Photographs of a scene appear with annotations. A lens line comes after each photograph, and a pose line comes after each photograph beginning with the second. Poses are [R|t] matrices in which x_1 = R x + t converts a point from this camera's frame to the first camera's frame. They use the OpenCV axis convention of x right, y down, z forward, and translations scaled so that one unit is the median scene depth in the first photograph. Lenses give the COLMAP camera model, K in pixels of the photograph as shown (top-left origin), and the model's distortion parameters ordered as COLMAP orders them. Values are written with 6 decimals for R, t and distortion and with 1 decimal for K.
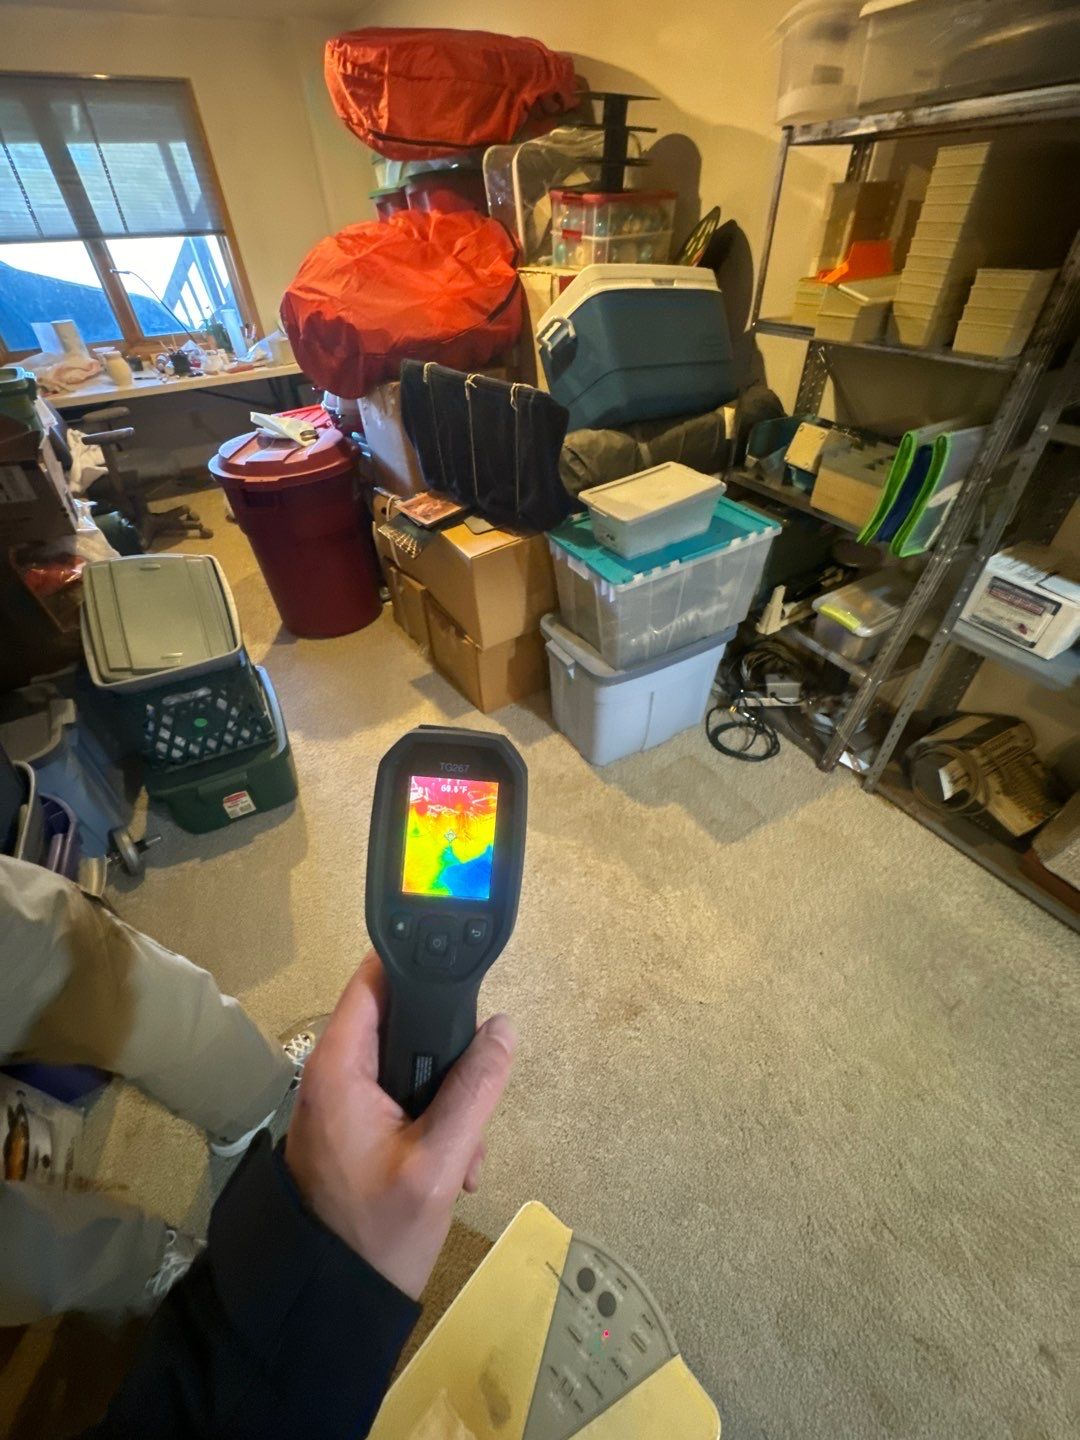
lens RADIAL K [[576.8, 0, 544.3], [0, 576.8, 720.4], [0, 0, 1]] dist [-0.002989, 0.000383]
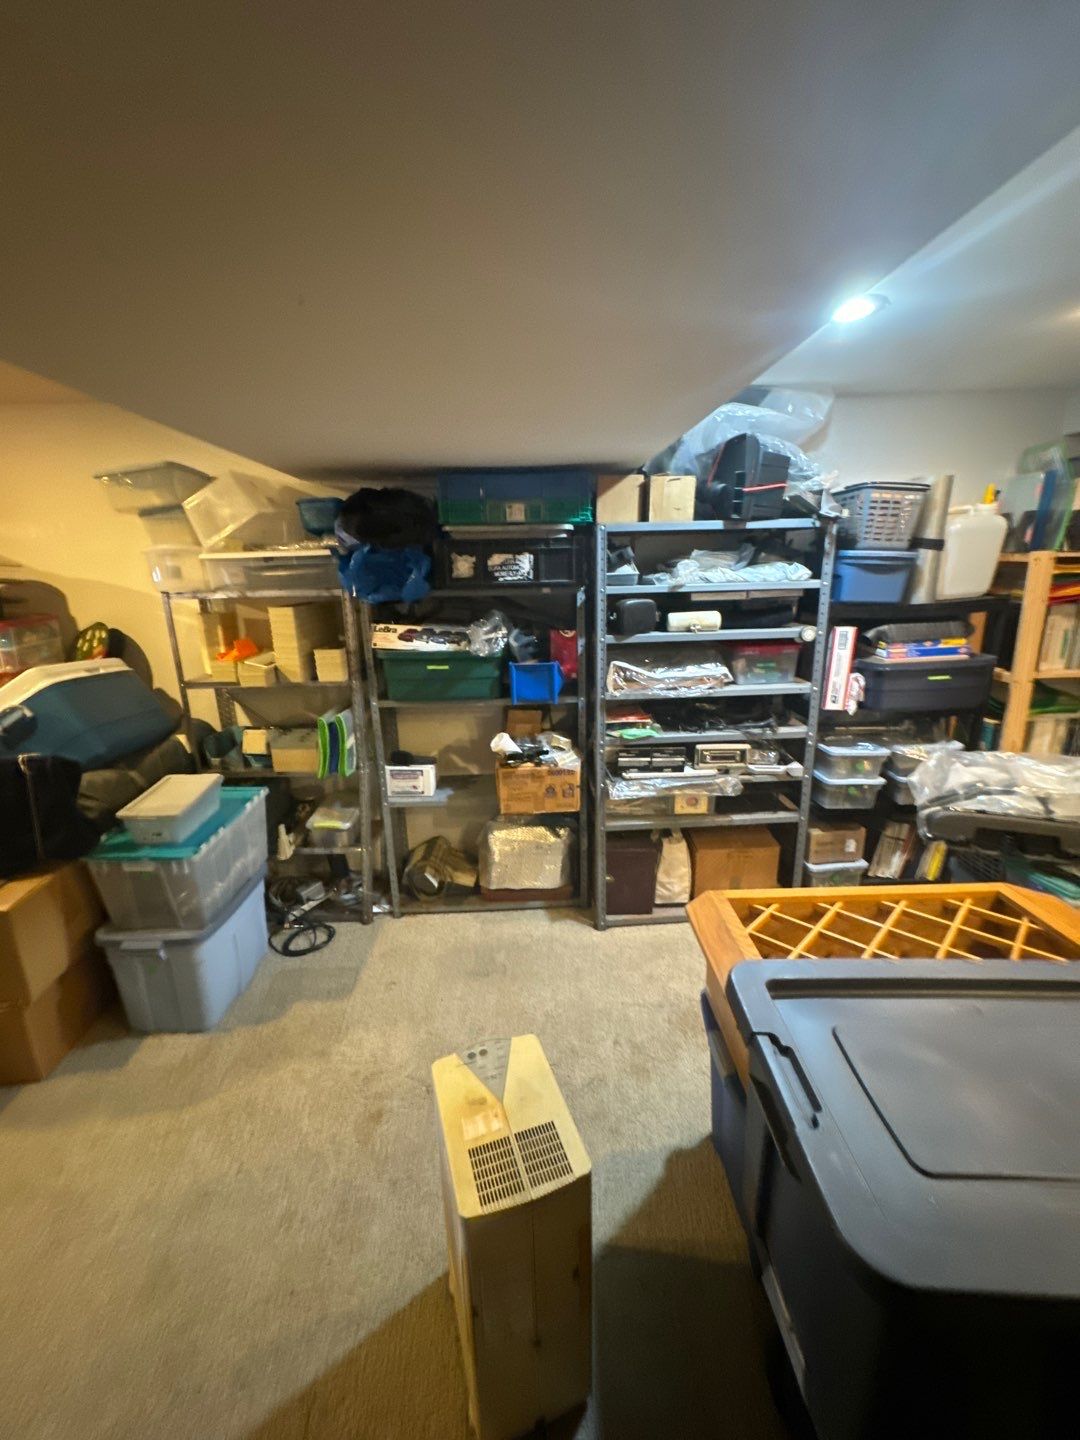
lens RADIAL K [[576.8, 0, 540.6], [0, 576.8, 722.9], [0, 0, 1]] dist [-0.002989, 0.000383]
pose [[0.486950, -0.213979, 0.846813, -0.481501], [0.580031, 0.804096, -0.130356, 0.139704], [-0.653026, 0.554655, 0.515670, -0.346388]]
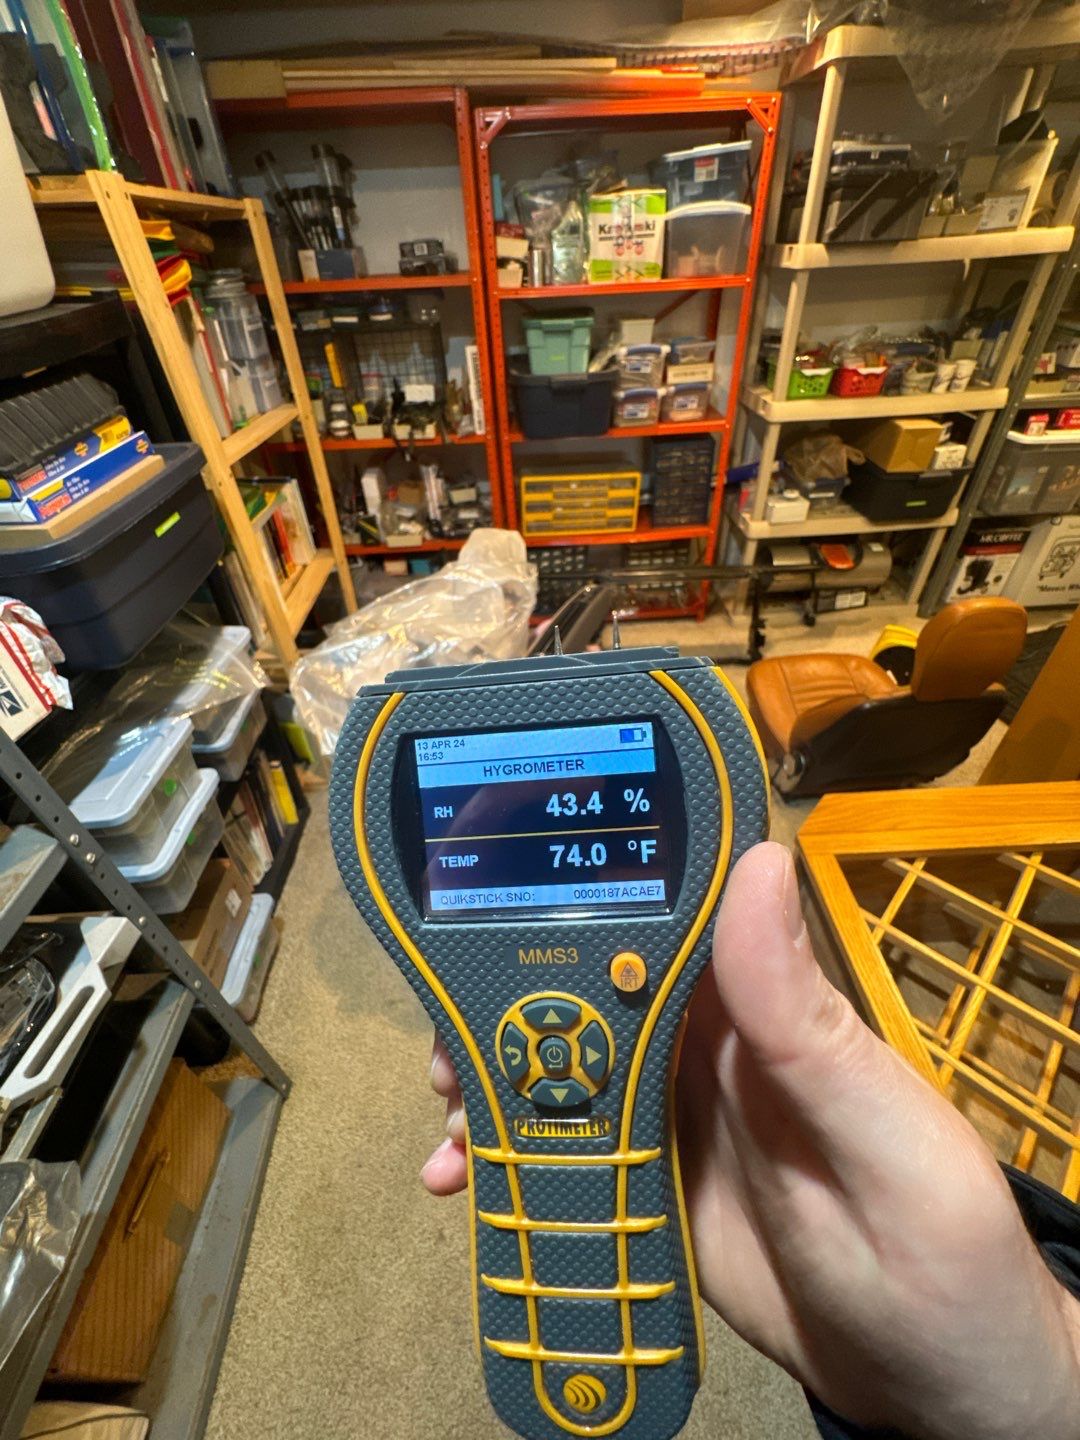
lens RADIAL K [[576.8, 0, 535.7], [0, 576.8, 718.9], [0, 0, 1]] dist [-0.002989, 0.000383]
pose [[-0.871296, -0.253600, 0.420154, 0.629208], [0.369837, 0.223456, 0.901825, 0.072418], [-0.322589, 0.941145, -0.100906, -0.180267]]
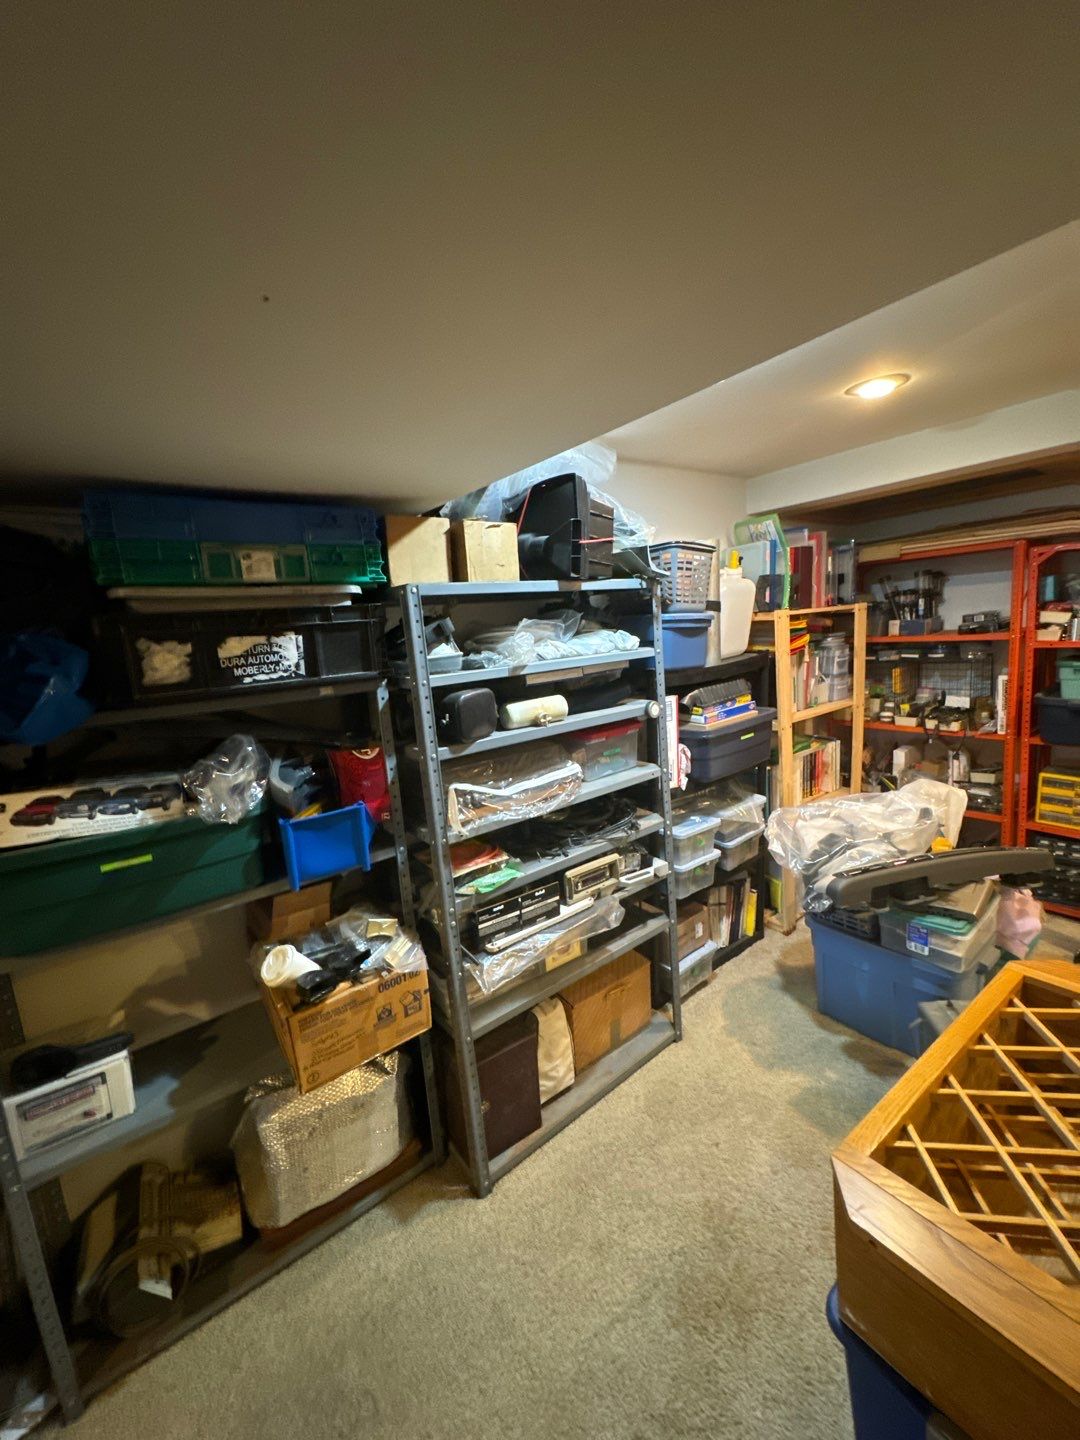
lens RADIAL K [[576.8, 0, 542.3], [0, 576.8, 721.0], [0, 0, 1]] dist [-0.002989, 0.000383]
pose [[-0.102763, -0.122756, 0.987102, -0.086968], [0.710563, 0.685385, 0.159208, -0.184041], [-0.696089, 0.717759, 0.016794, -0.004195]]
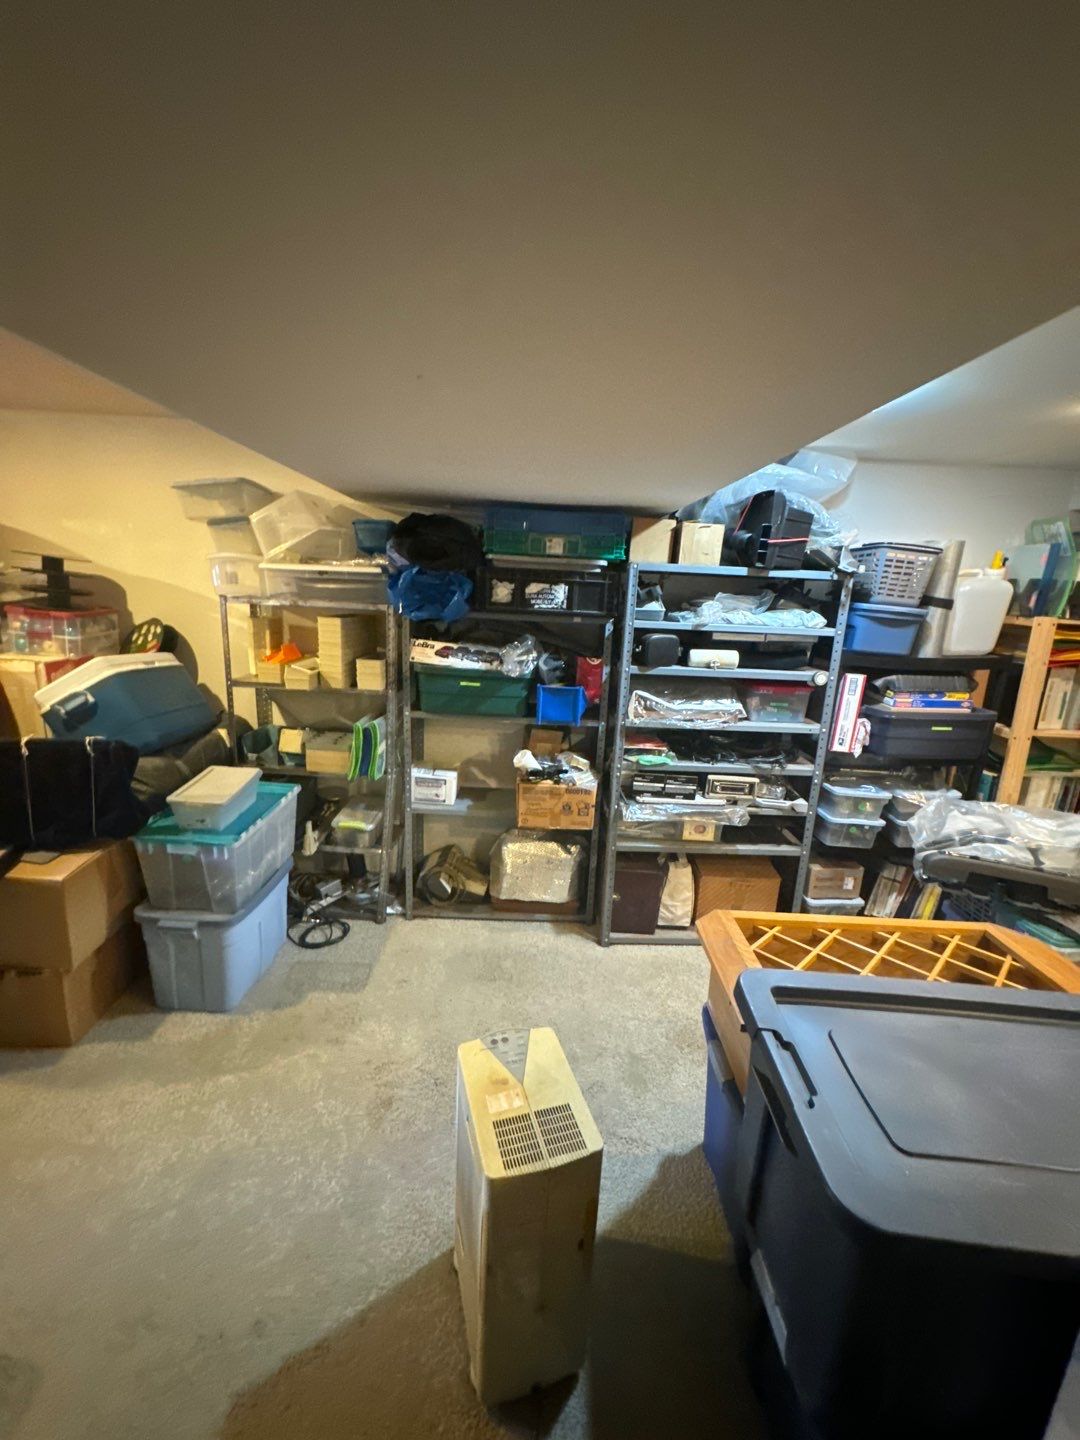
lens RADIAL K [[576.8, 0, 539.7], [0, 576.8, 722.4], [0, 0, 1]] dist [-0.002989, 0.000383]
pose [[0.505759, -0.146360, 0.850169, -0.583273], [0.517949, 0.839626, -0.163579, 0.123436], [-0.689882, 0.523075, 0.500455, -0.354268]]
